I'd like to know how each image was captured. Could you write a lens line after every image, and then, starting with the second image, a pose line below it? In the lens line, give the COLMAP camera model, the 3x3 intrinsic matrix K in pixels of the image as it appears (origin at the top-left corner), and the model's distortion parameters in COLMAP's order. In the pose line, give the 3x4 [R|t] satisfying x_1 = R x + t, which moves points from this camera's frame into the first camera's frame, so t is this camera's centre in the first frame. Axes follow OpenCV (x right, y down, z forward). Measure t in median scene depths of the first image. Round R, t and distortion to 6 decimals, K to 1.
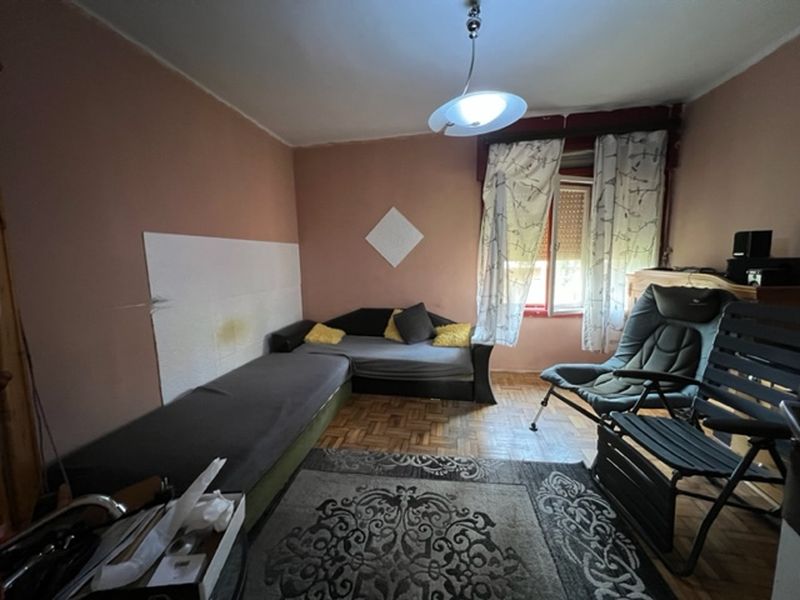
lens RADIAL K [[319.7, 0, 398.9], [0, 319.7, 297.9], [0, 0, 1]] dist [-0.000165, 0.000130]
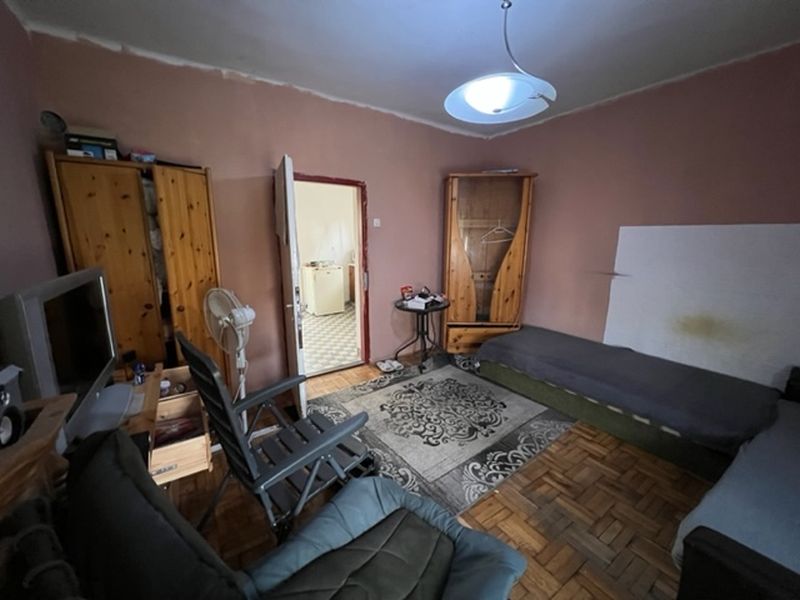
lens RADIAL K [[319.7, 0, 399.1], [0, 319.7, 298.3], [0, 0, 1]] dist [-0.000165, 0.000130]
pose [[-0.704889, 0.156535, -0.691830, 1.143986], [-0.078380, 0.952183, 0.295303, -0.283172], [0.704974, 0.262381, -0.658914, 1.535523]]
